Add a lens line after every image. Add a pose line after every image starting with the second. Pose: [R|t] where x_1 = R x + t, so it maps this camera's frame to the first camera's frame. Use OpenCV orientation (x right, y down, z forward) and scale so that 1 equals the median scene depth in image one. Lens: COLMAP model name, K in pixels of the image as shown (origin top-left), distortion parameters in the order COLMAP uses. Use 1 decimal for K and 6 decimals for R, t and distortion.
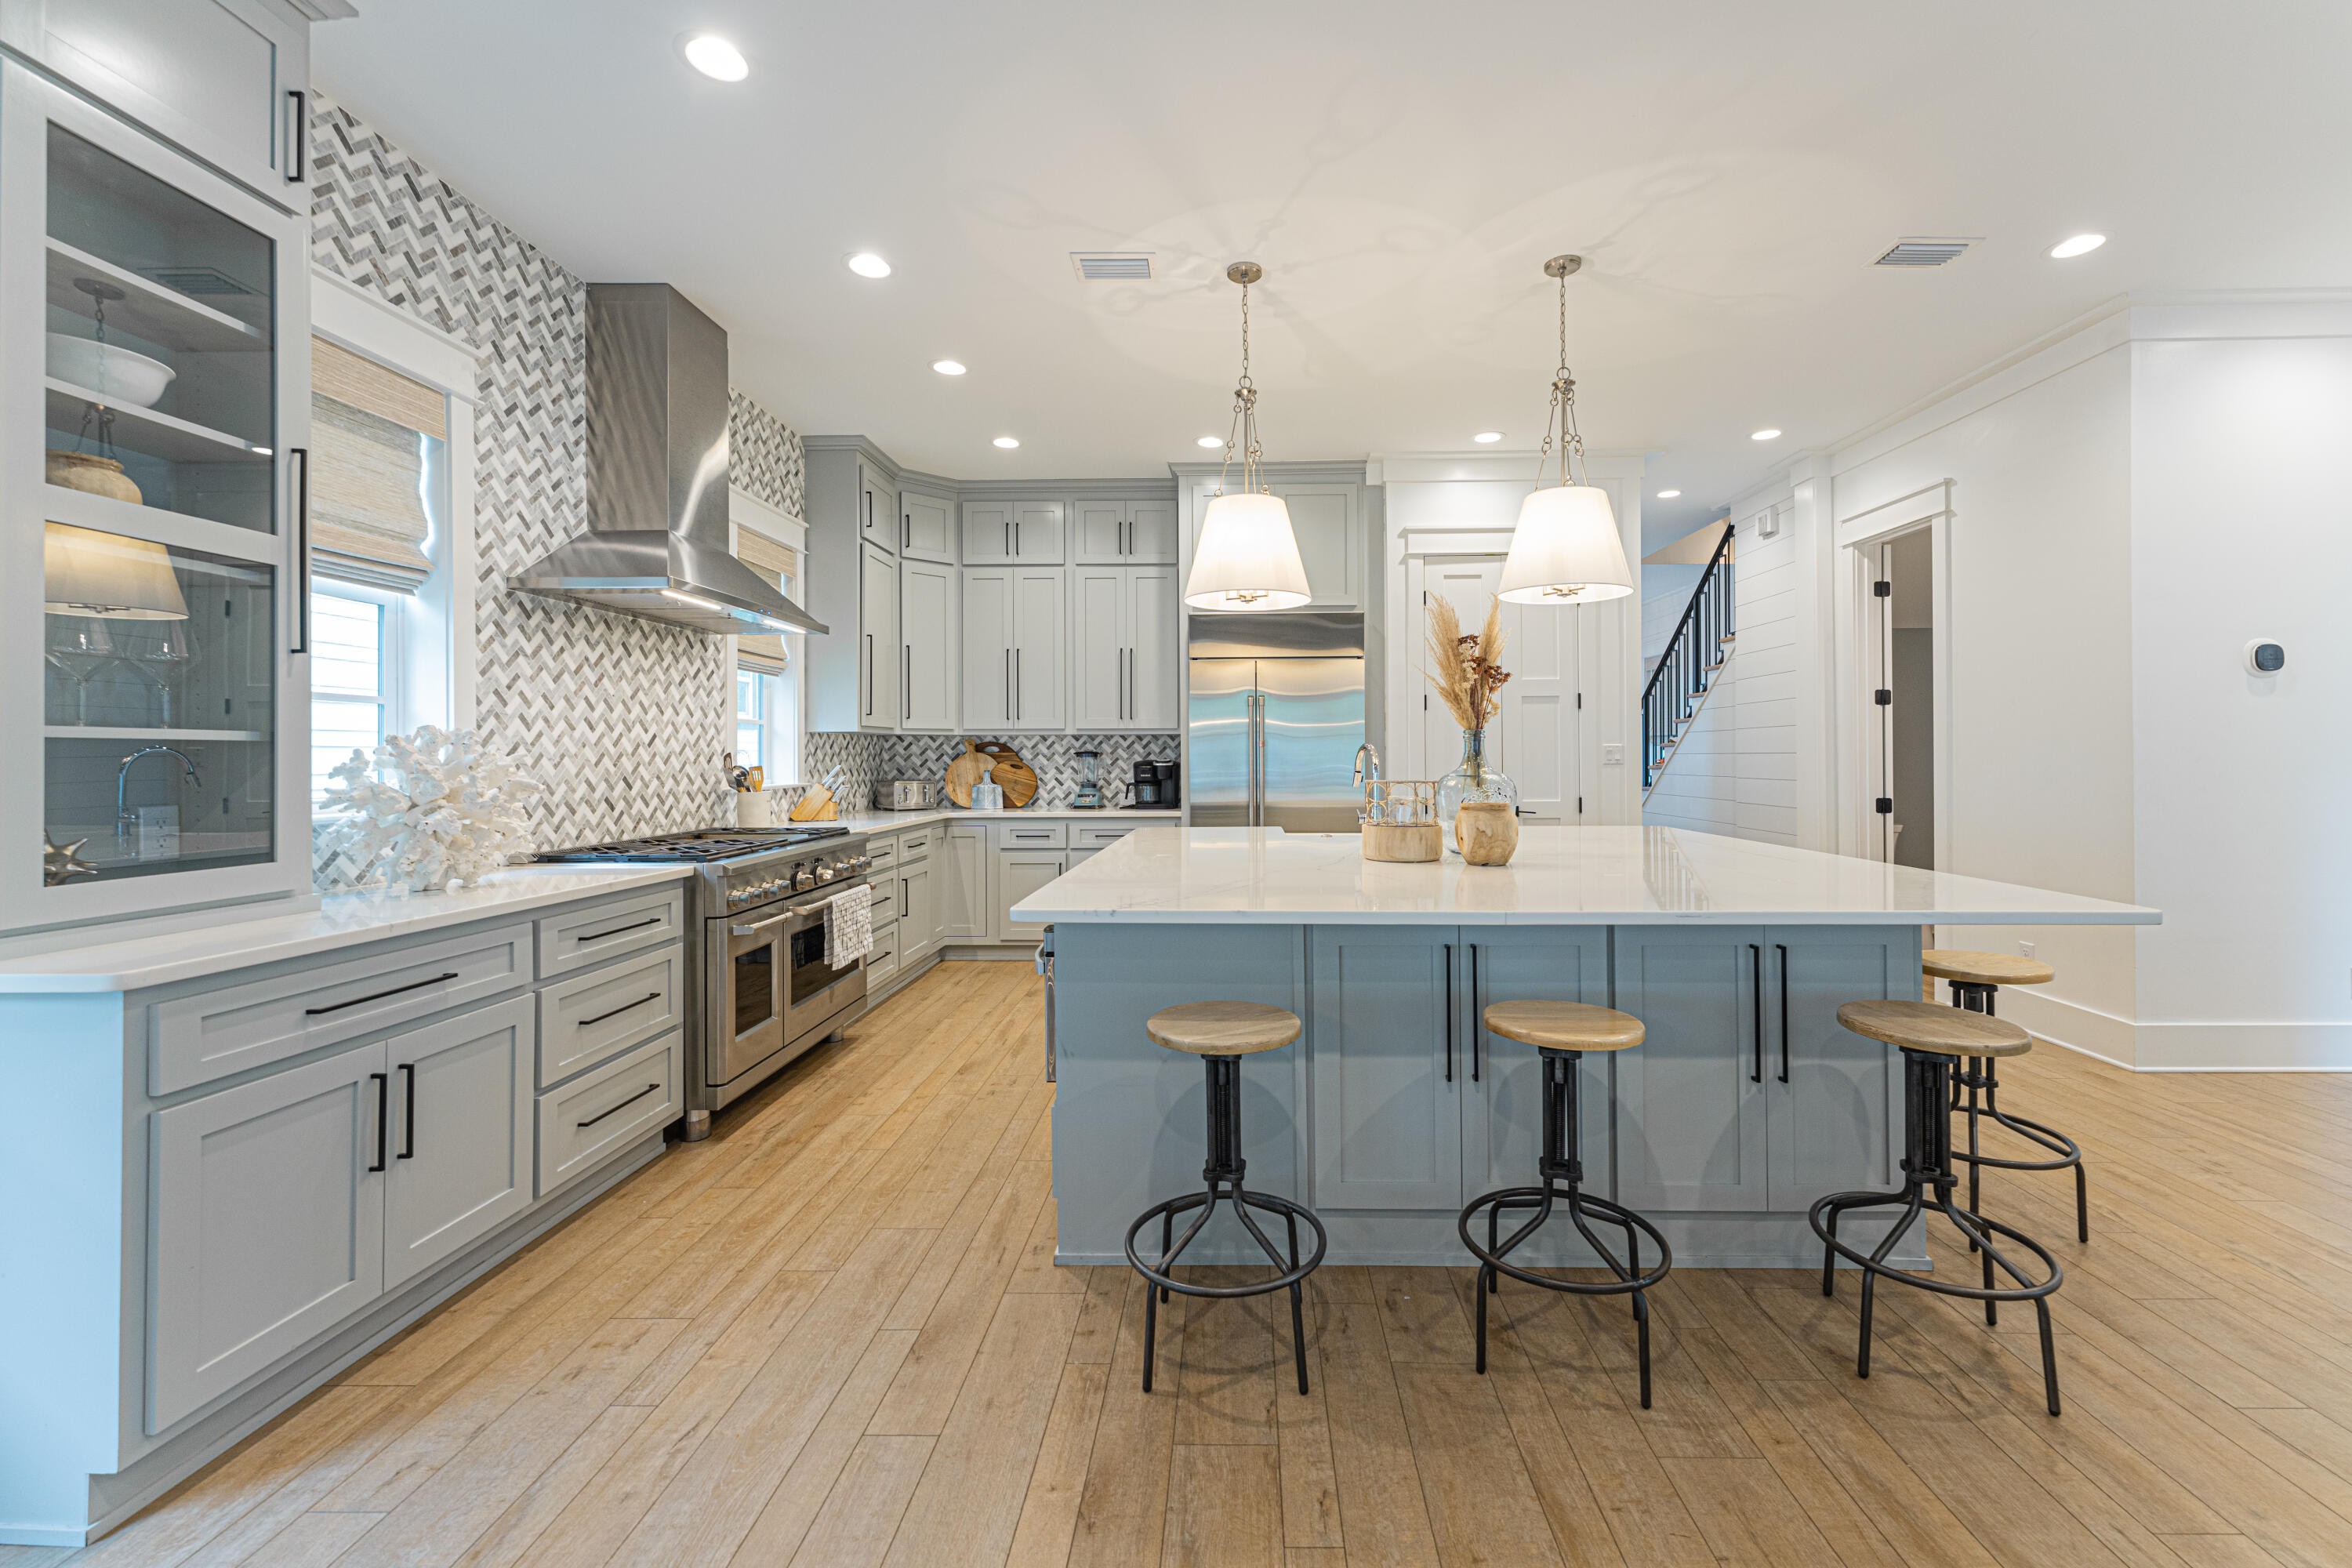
lens RADIAL K [[959.3, 0, 1188.9], [0, 959.3, 750.5], [0, 0, 1]] dist [0.001092, 0.000100]
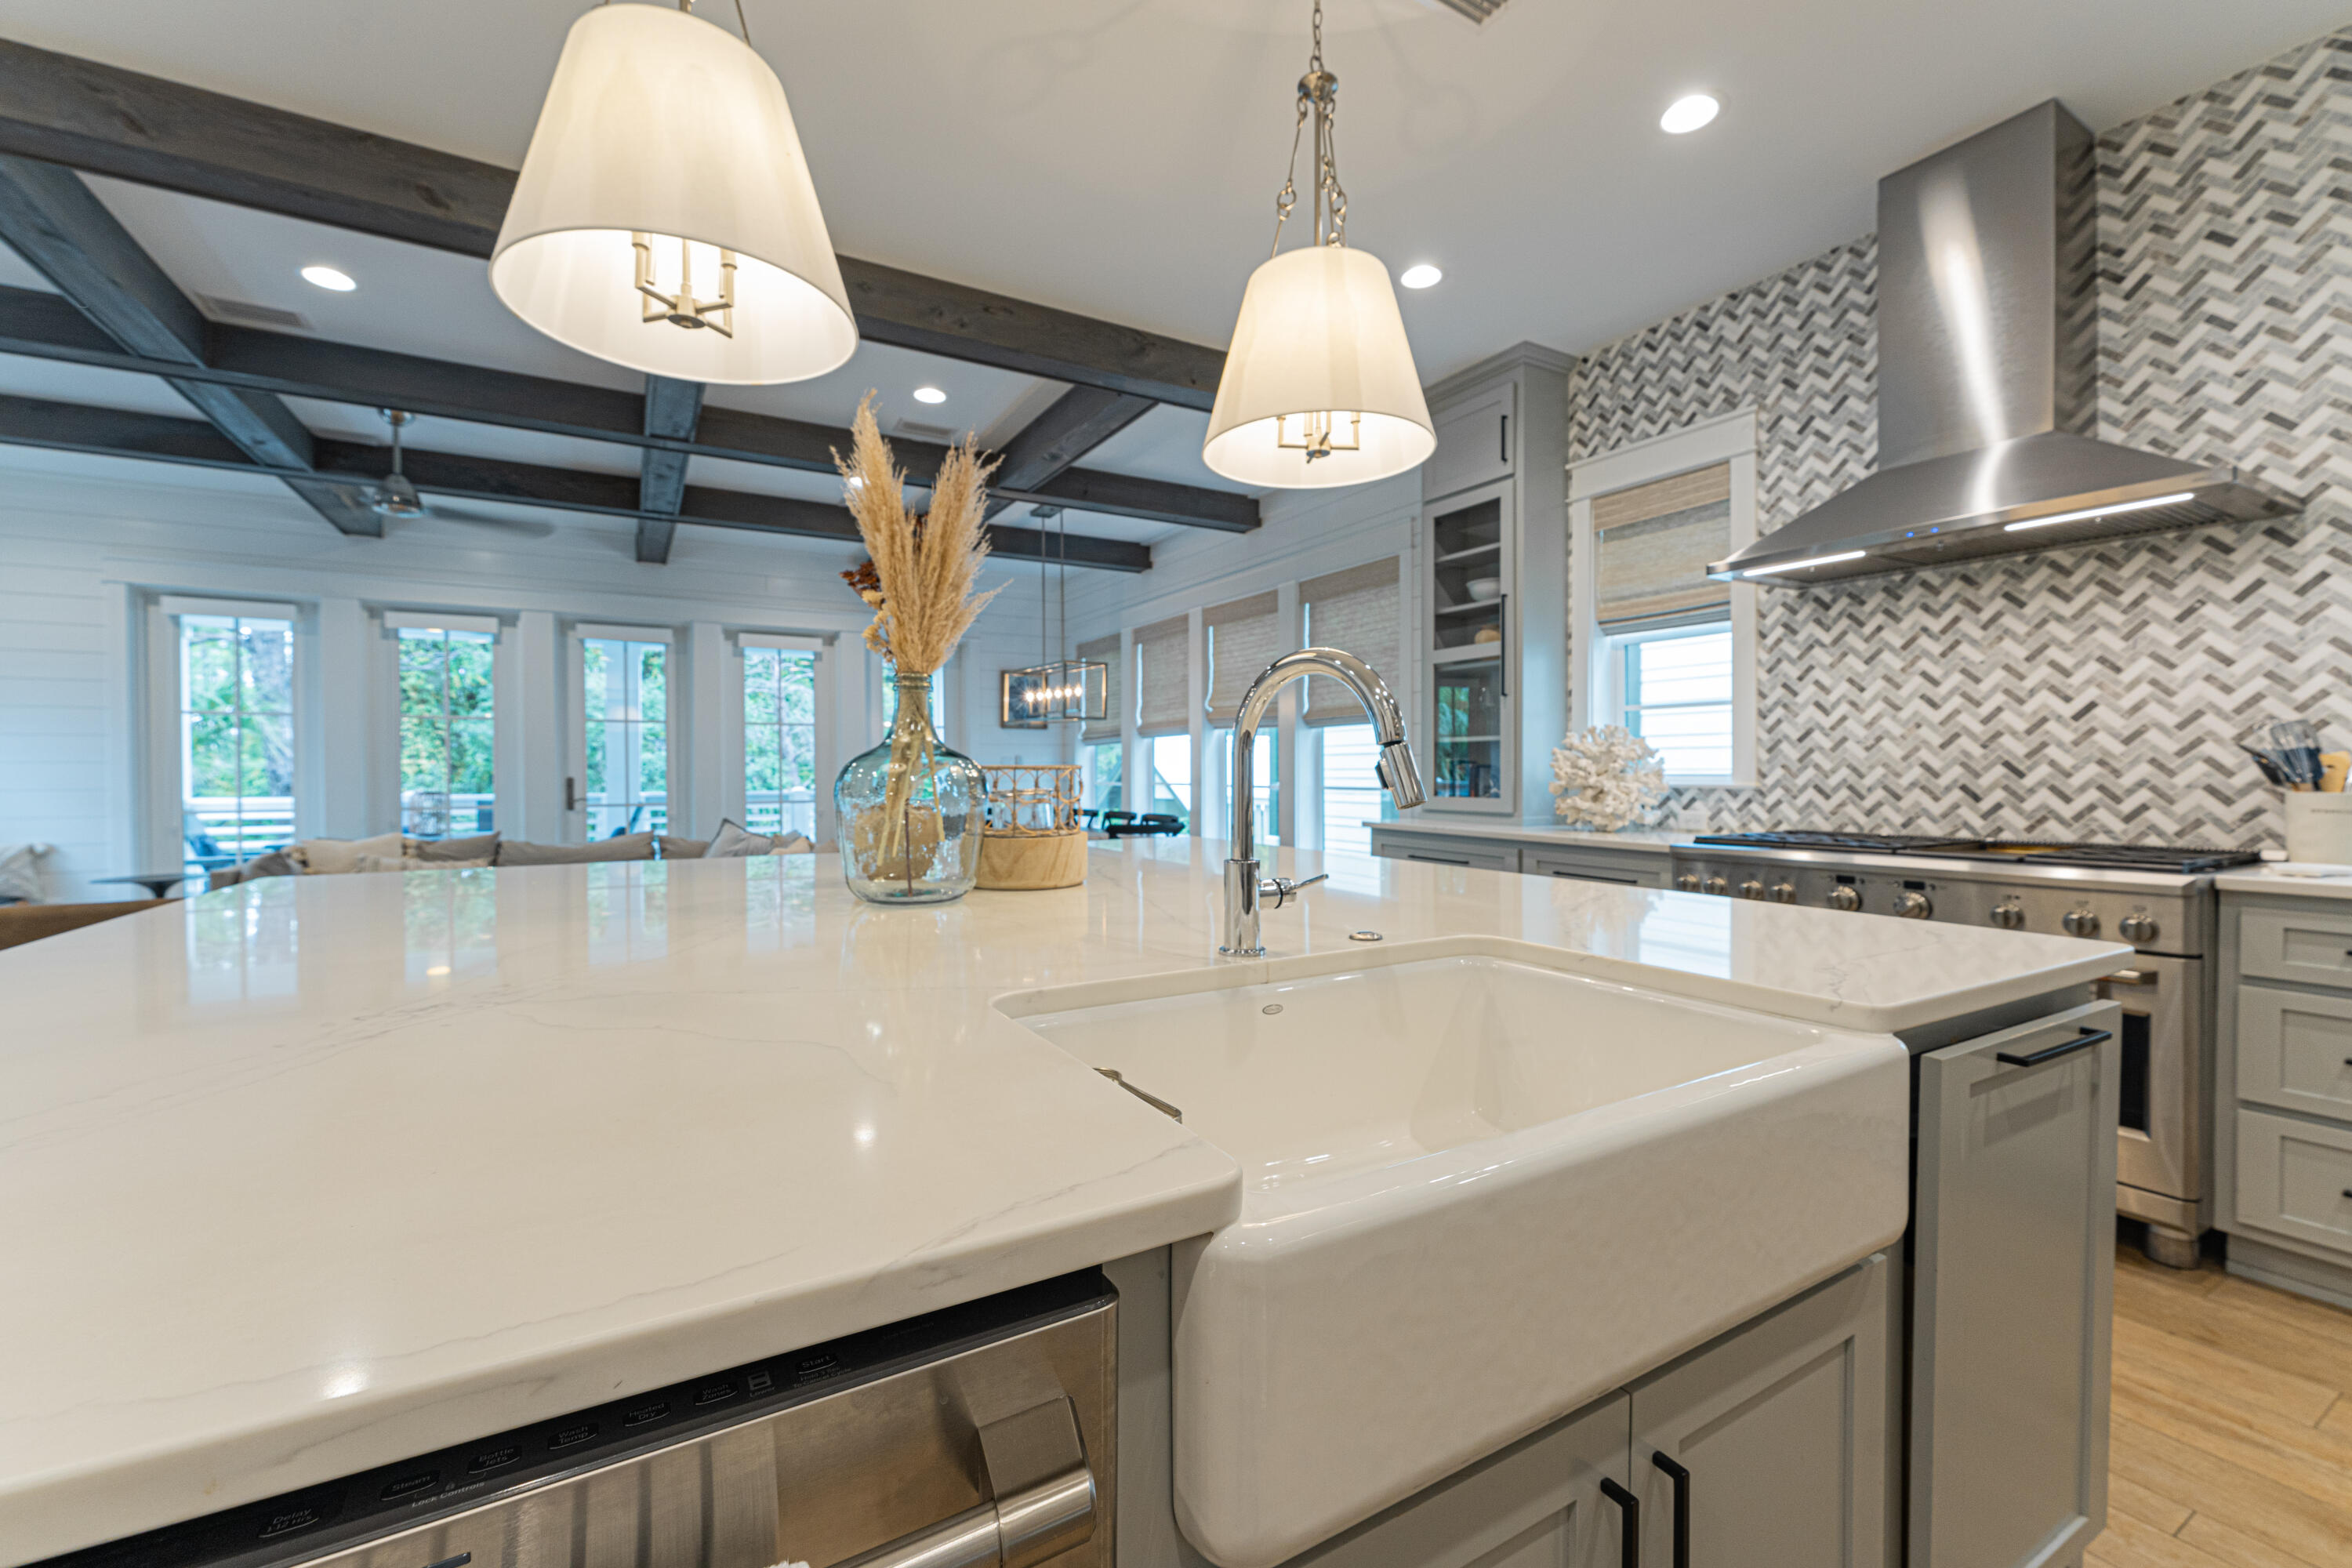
lens RADIAL K [[955.7, 0, 1146.9], [0, 955.7, 785.2], [0, 0, 1]] dist [-0.000798, 0.000437]
pose [[-0.848315, 0.015650, -0.529261, 0.442295], [0.010466, 0.999863, 0.012789, 0.029944], [0.529389, 0.005310, -0.848363, 1.302436]]
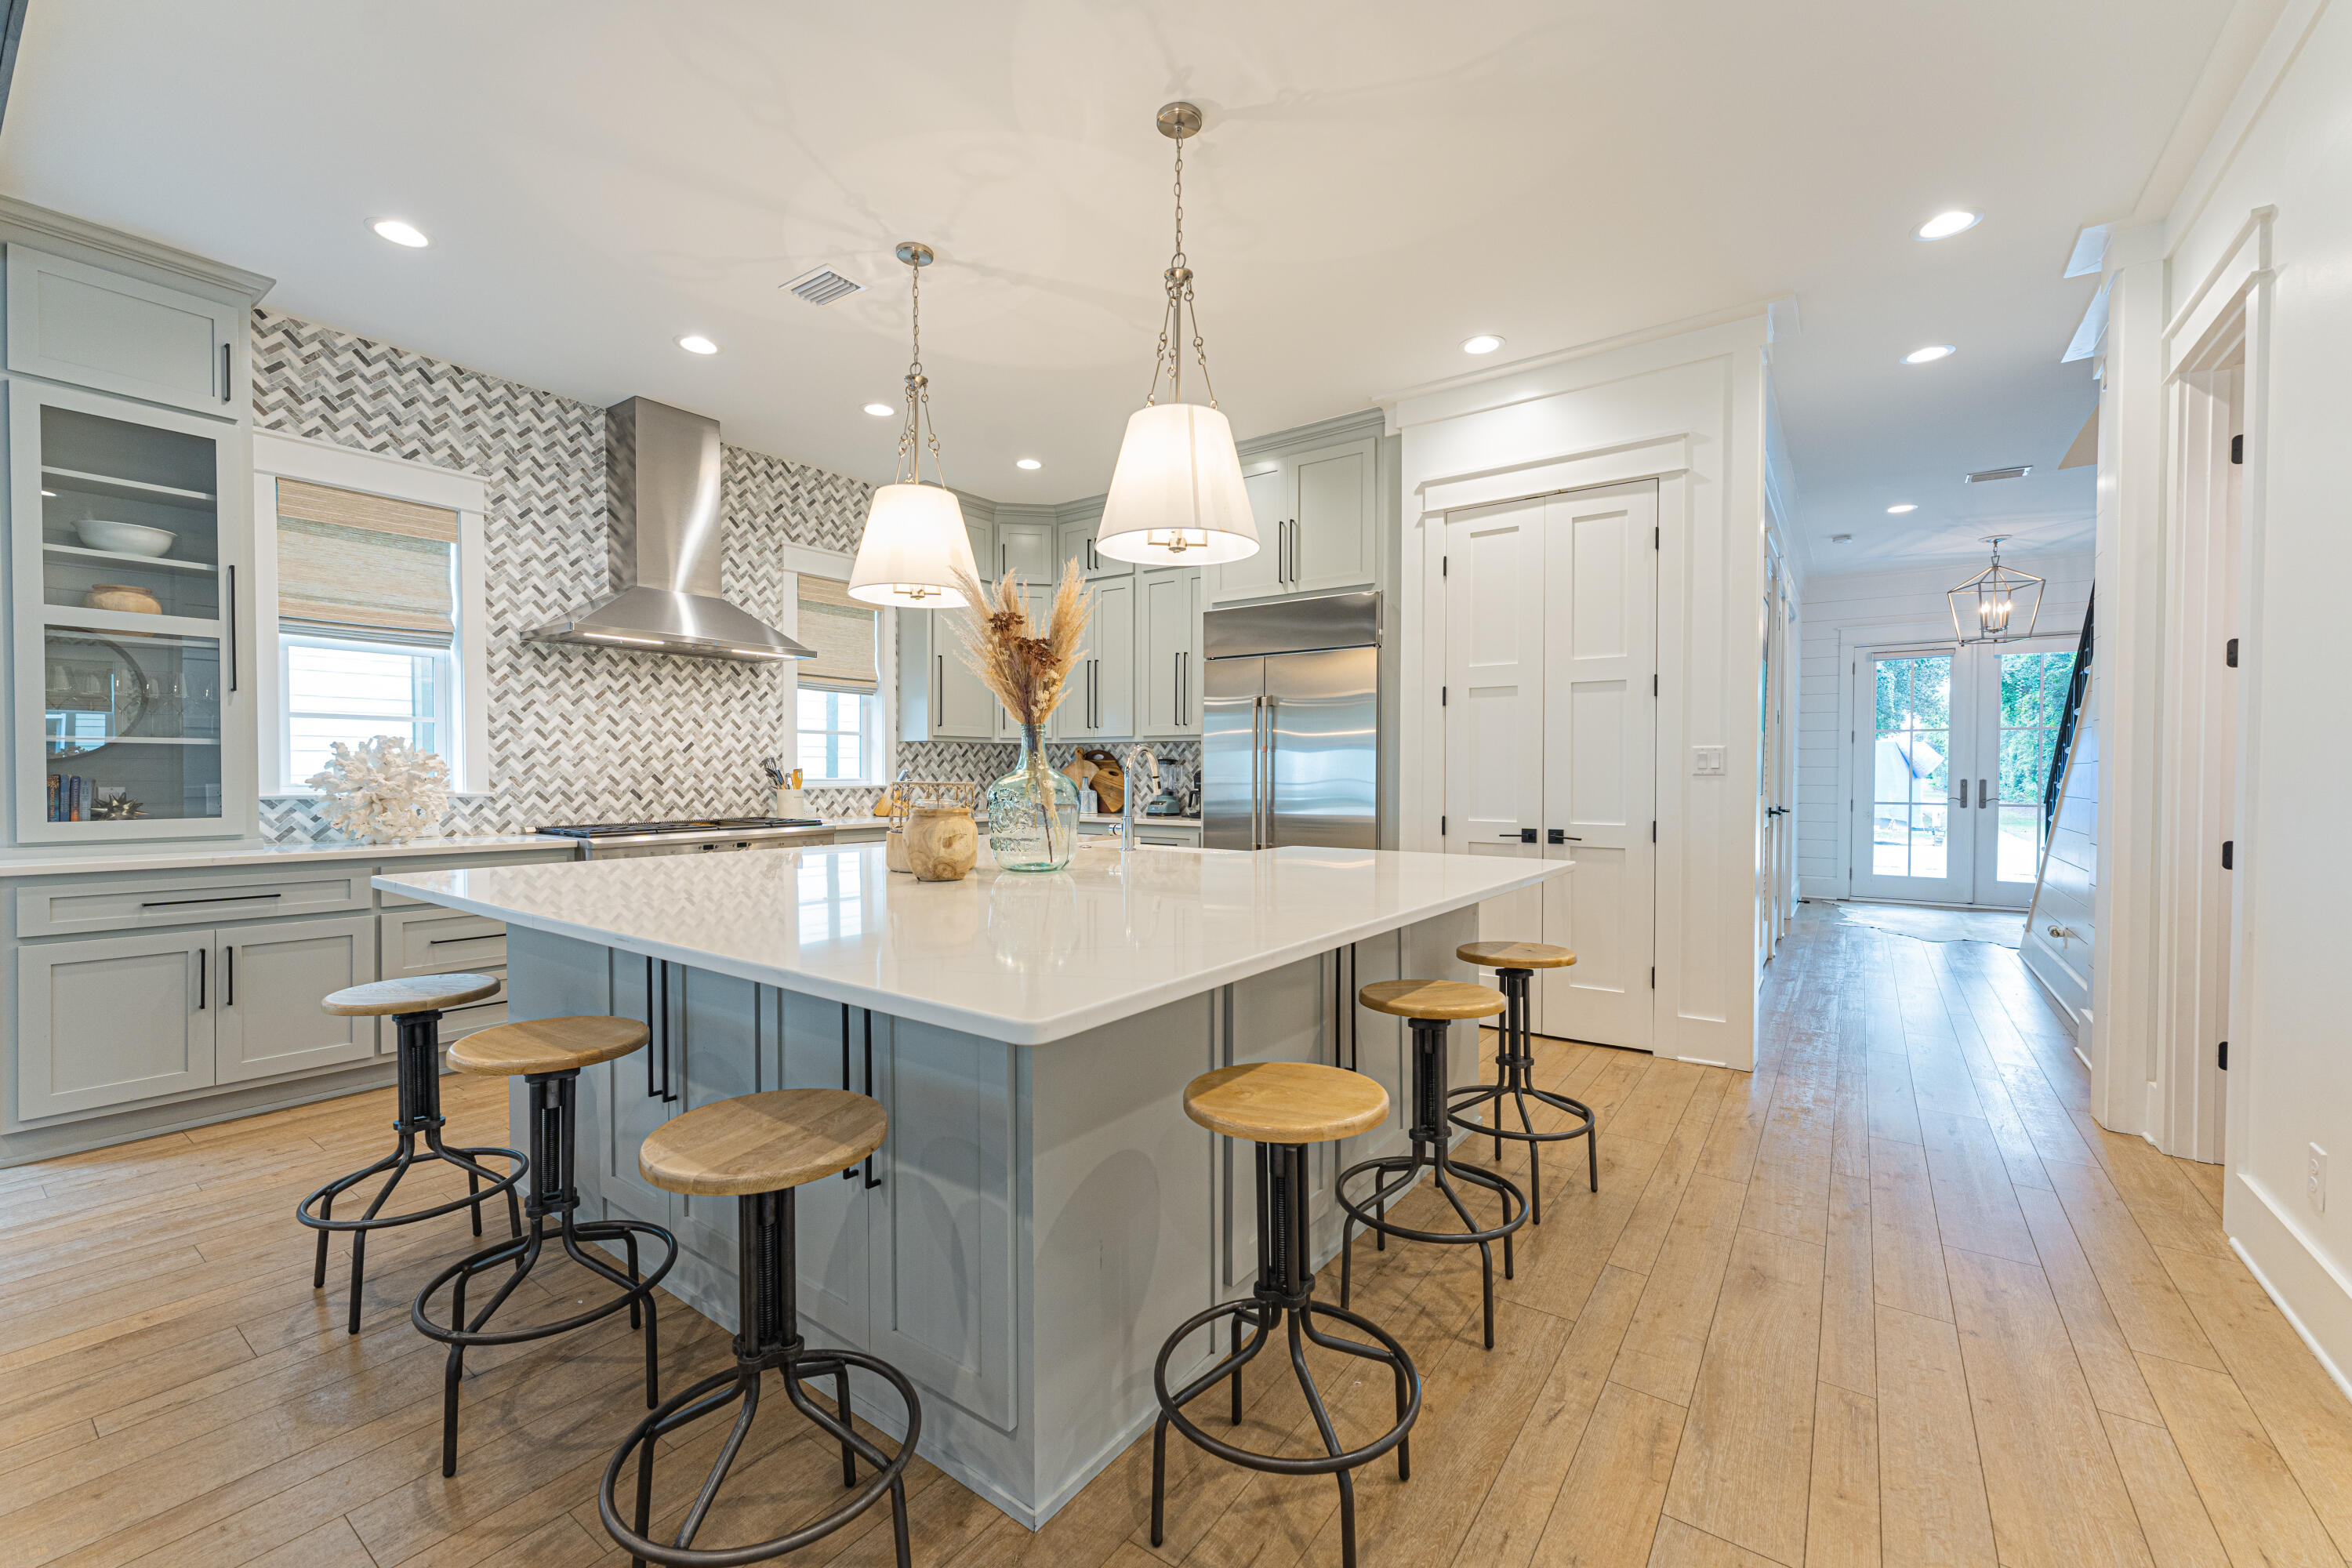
lens RADIAL K [[933.2, 0, 1144.4], [0, 933.2, 785.6], [0, 0, 1]] dist [0.000821, 0.000060]
pose [[0.826394, 0.015018, -0.562892, 0.707603], [-0.002584, 0.999735, 0.022880, 0.011209], [0.563086, -0.017453, 0.826214, 0.313542]]
